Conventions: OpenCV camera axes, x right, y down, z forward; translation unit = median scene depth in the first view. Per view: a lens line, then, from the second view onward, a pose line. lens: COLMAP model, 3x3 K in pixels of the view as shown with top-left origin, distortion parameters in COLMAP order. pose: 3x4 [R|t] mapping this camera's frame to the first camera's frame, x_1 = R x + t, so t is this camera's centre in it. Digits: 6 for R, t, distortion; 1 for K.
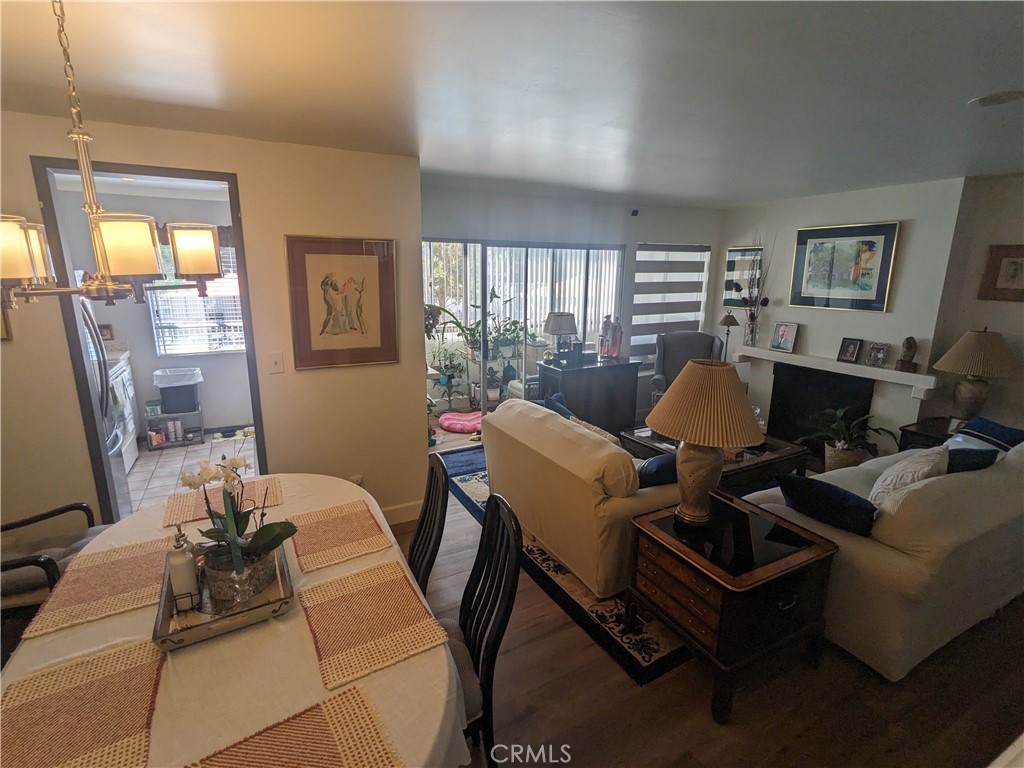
lens RADIAL K [[495.9, 0, 515.6], [0, 495.9, 380.5], [0, 0, 1]] dist [-0.000230, 0.001832]
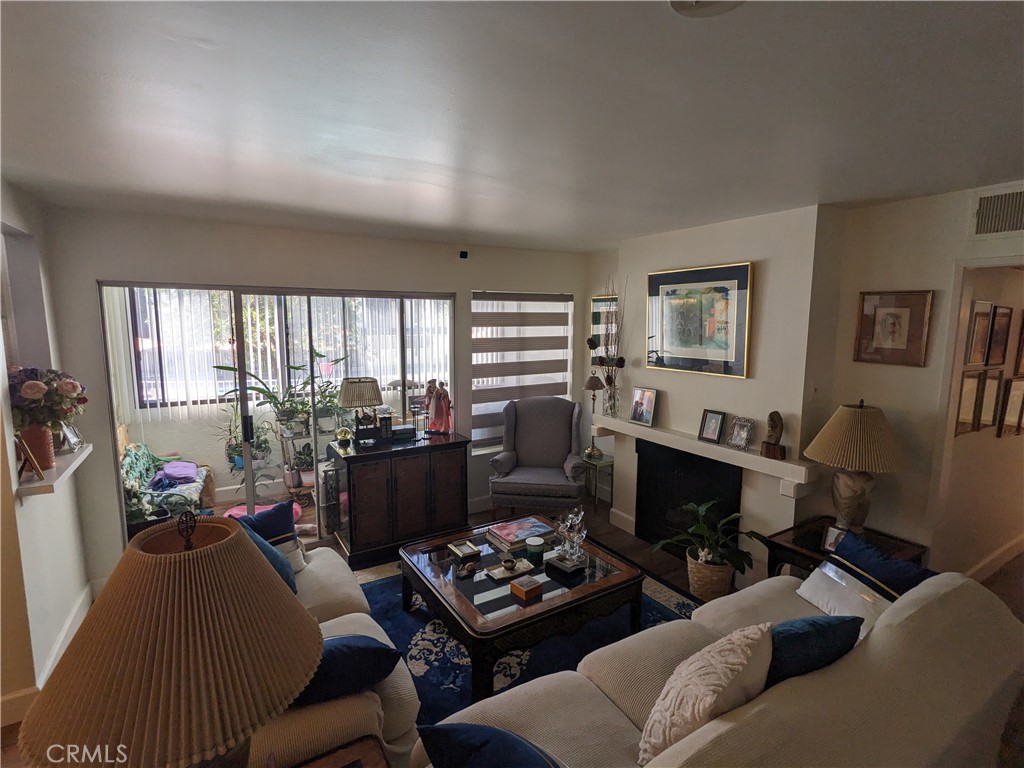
lens RADIAL K [[495.9, 0, 515.6], [0, 495.9, 380.5], [0, 0, 1]] dist [-0.000230, 0.001832]
pose [[0.997925, -0.009994, 0.063605, 0.335937], [0.016316, 0.994886, -0.099673, -0.061996], [-0.062284, 0.100504, 0.992985, 0.258512]]
